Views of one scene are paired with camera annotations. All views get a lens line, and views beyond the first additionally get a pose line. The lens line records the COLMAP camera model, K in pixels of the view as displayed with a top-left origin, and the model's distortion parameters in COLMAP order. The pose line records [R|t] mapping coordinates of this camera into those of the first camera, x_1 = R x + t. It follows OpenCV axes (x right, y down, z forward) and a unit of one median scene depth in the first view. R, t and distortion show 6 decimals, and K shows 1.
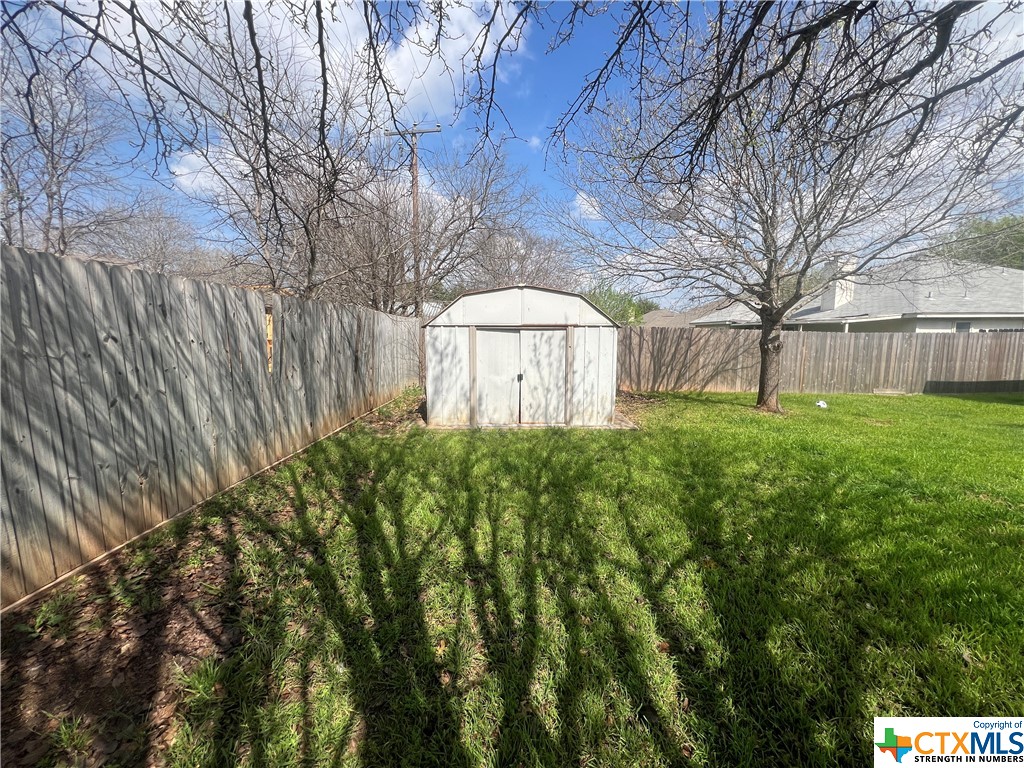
lens RADIAL K [[411.6, 0, 514.7], [0, 411.6, 383.8], [0, 0, 1]] dist [0.000122, 0.000332]
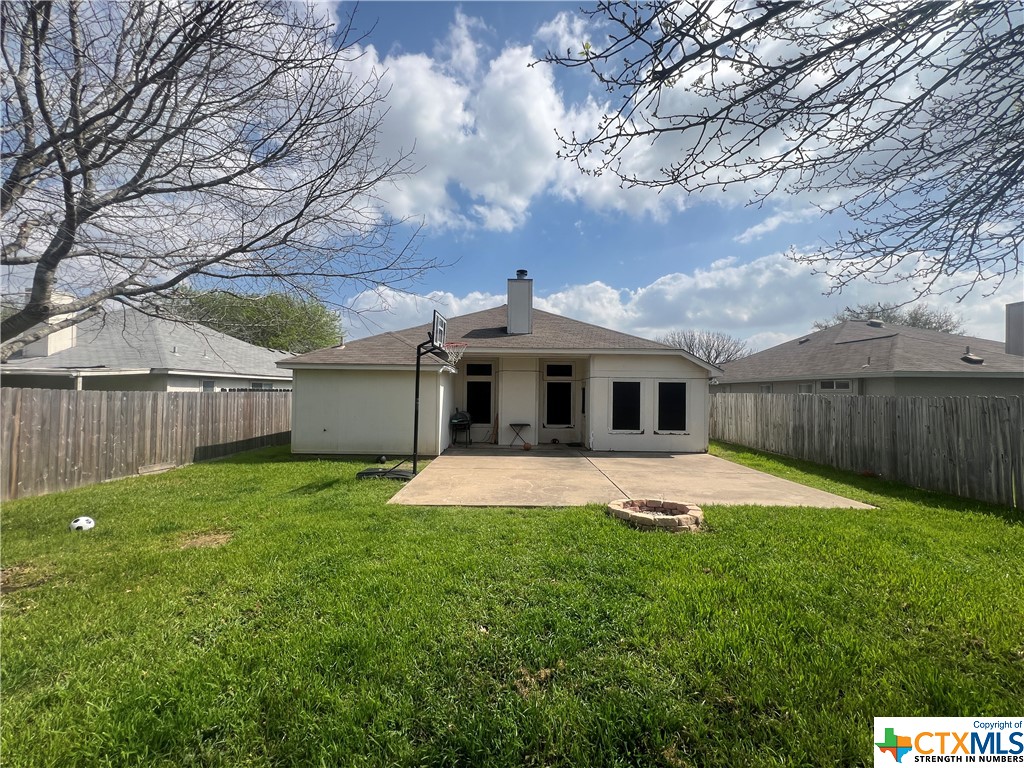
lens RADIAL K [[411.6, 0, 514.7], [0, 411.6, 383.8], [0, 0, 1]] dist [0.000122, 0.000332]
pose [[0.037374, 0.027791, 0.998915, 0.171767], [0.108161, 0.993628, -0.031691, -0.042122], [-0.993431, 0.109228, 0.034130, 0.310275]]
